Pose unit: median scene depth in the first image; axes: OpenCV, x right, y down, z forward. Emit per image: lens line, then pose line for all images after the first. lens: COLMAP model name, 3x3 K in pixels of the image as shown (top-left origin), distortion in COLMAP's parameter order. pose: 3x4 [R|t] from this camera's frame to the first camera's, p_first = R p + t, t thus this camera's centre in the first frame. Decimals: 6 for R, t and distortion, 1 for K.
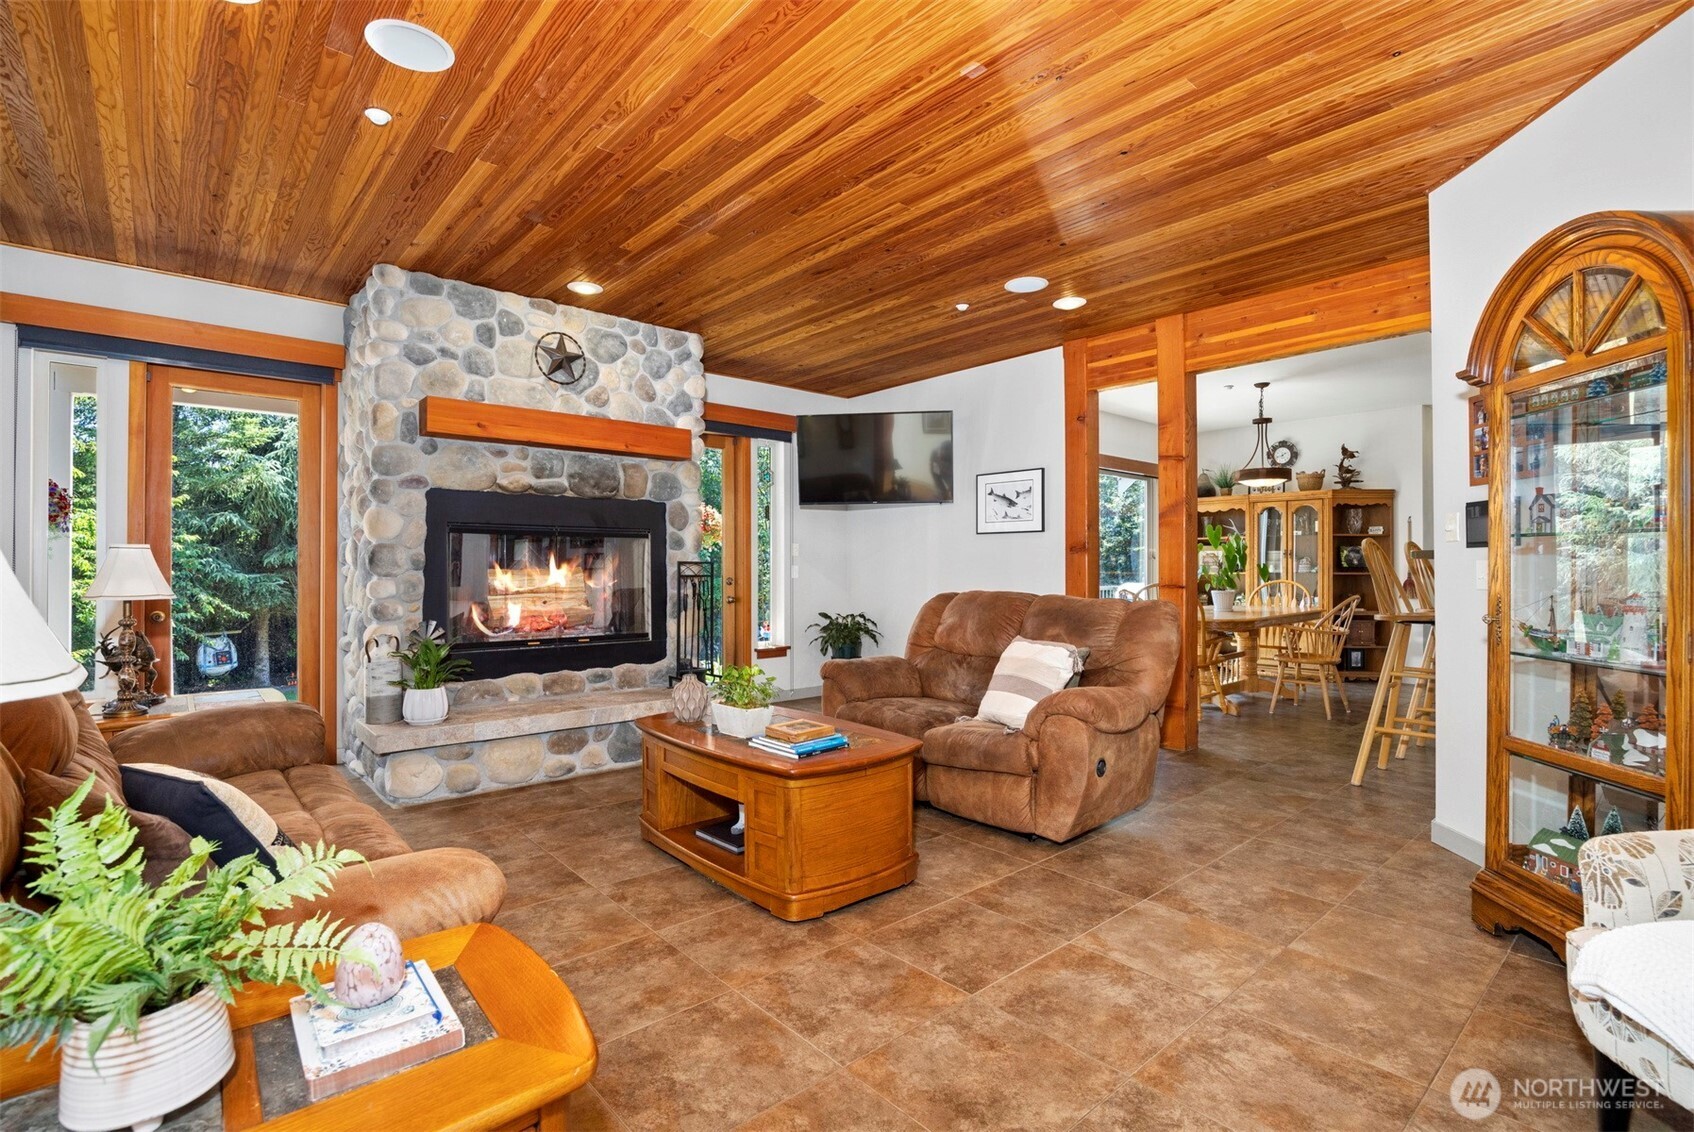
lens RADIAL K [[792.7, 0, 845.4], [0, 792.7, 567.1], [0, 0, 1]] dist [-0.019377, -0.000255]
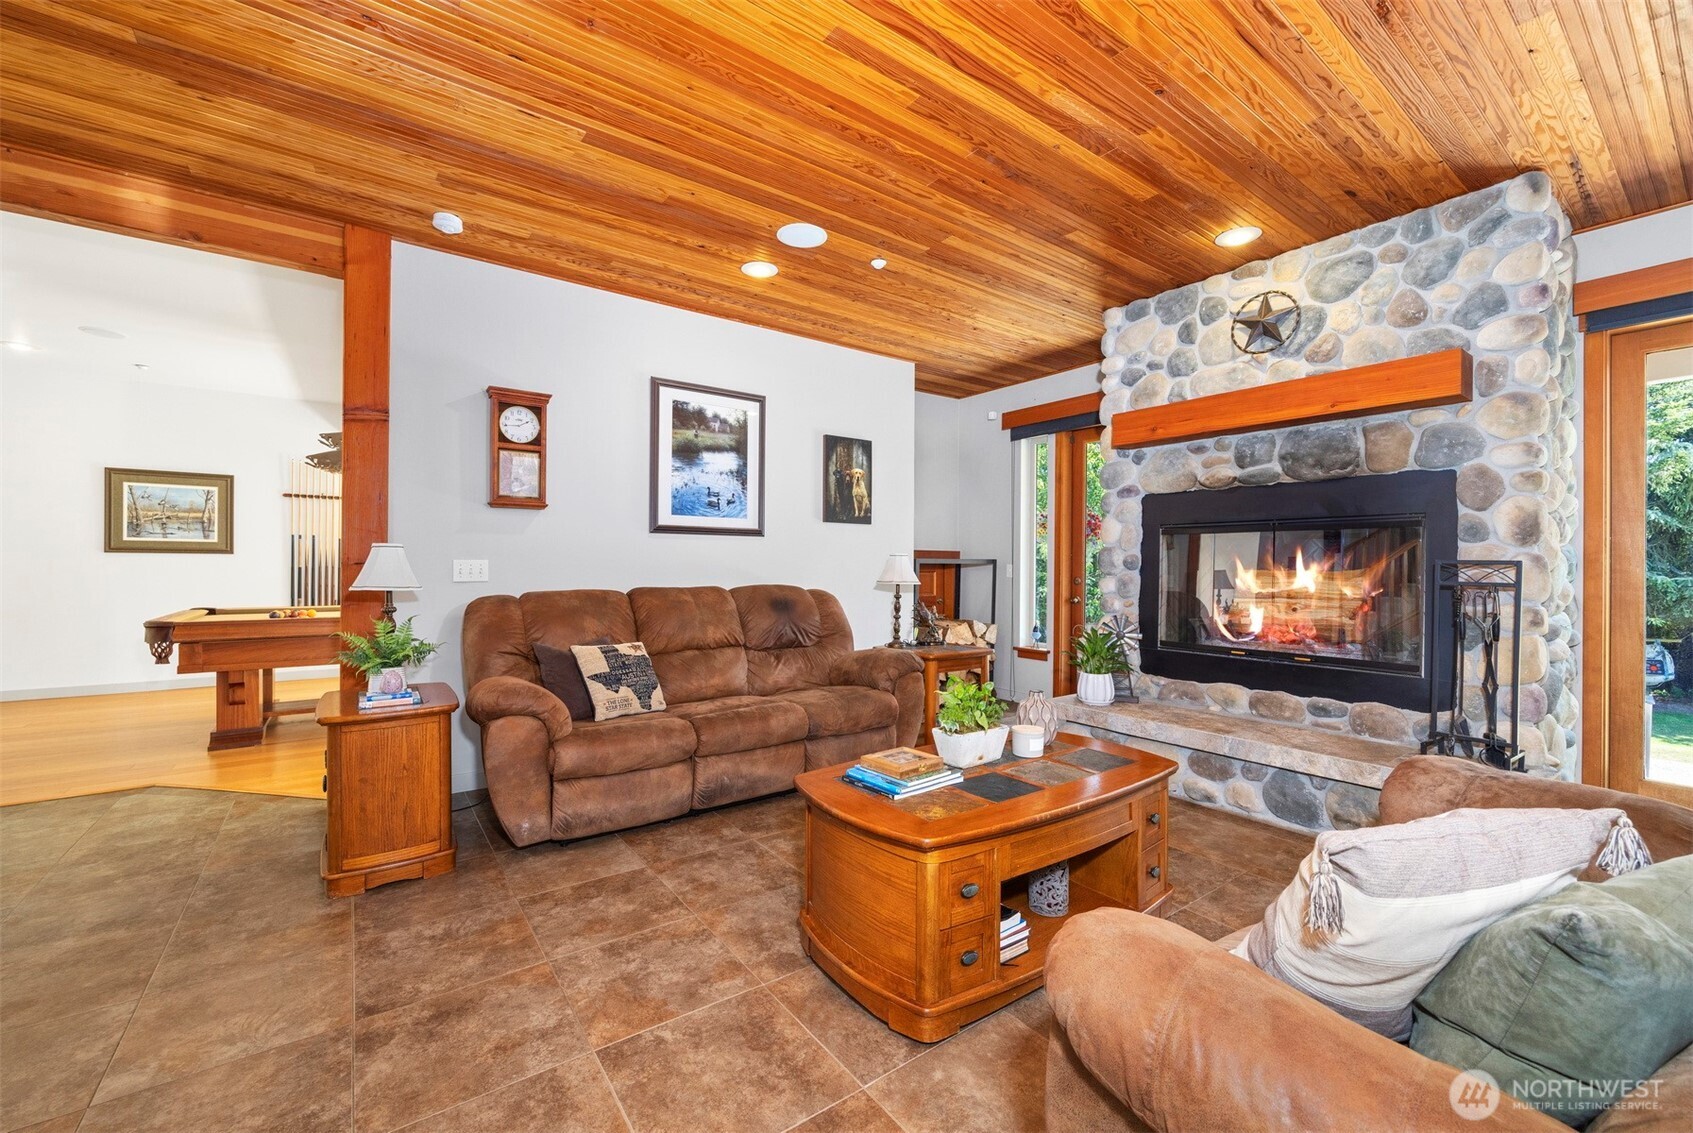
lens RADIAL K [[675.9, 0, 845.1], [0, 675.9, 568.3], [0, 0, 1]] dist [-0.004653, 0.000107]
pose [[-0.087042, 0.004772, -0.996193, 0.398969], [-0.004889, 0.999974, 0.005217, -0.001173], [0.996193, 0.005325, -0.087017, 0.605571]]
